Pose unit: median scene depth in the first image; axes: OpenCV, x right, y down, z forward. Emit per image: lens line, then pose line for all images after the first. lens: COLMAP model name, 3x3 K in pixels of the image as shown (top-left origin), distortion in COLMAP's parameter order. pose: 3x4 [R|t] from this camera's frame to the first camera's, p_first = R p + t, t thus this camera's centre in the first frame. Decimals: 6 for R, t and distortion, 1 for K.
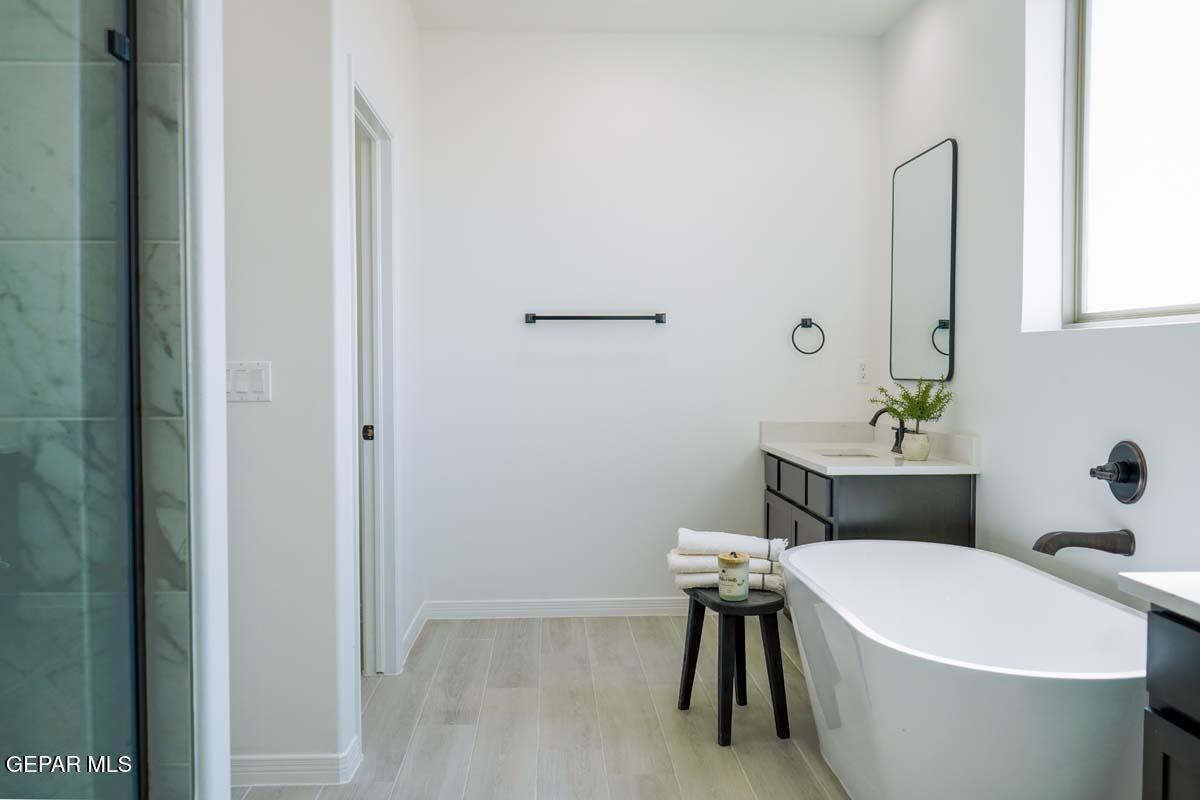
lens RADIAL K [[941.1, 0, 580.7], [0, 941.1, 395.6], [0, 0, 1]] dist [-0.024566, 0.015037]
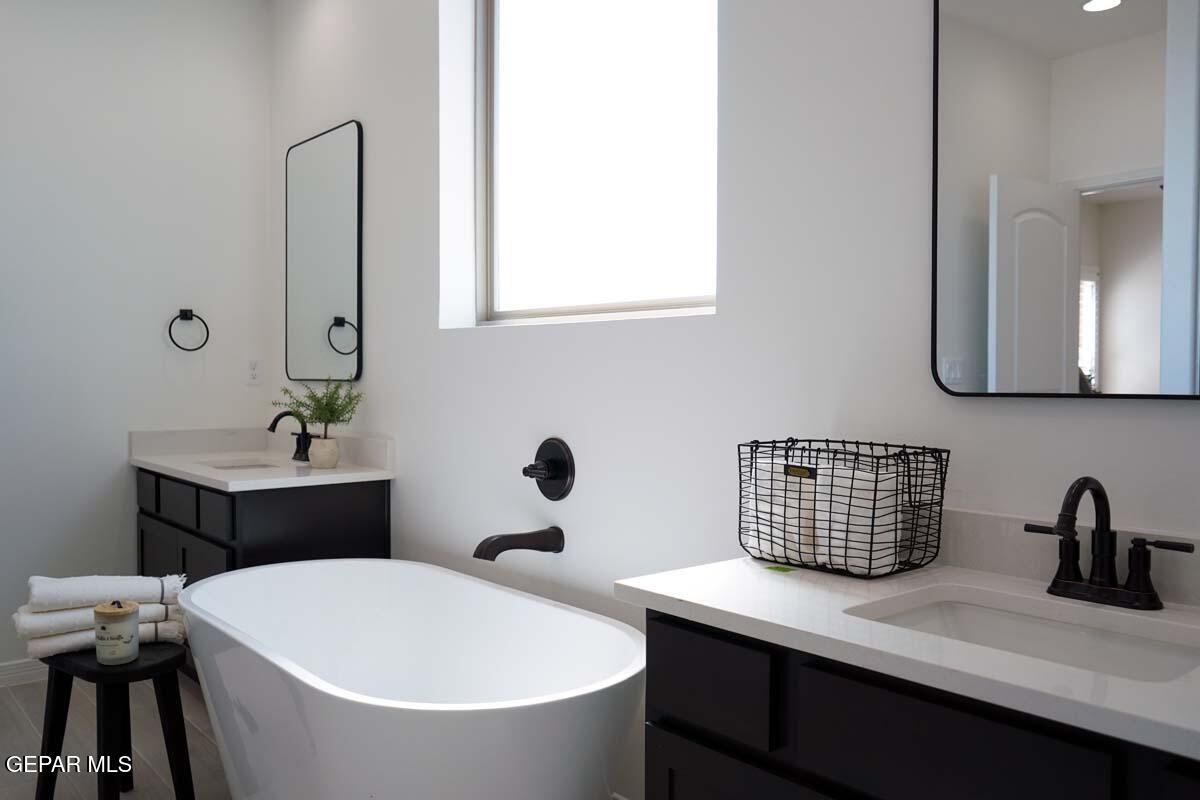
lens RADIAL K [[941.1, 0, 580.7], [0, 941.1, 395.6], [0, 0, 1]] dist [-0.024566, 0.015037]
pose [[0.784698, -0.010811, 0.619785, -0.011684], [0.014590, 0.999893, -0.001031, 0.003701], [-0.619707, 0.009852, 0.784771, 0.143657]]
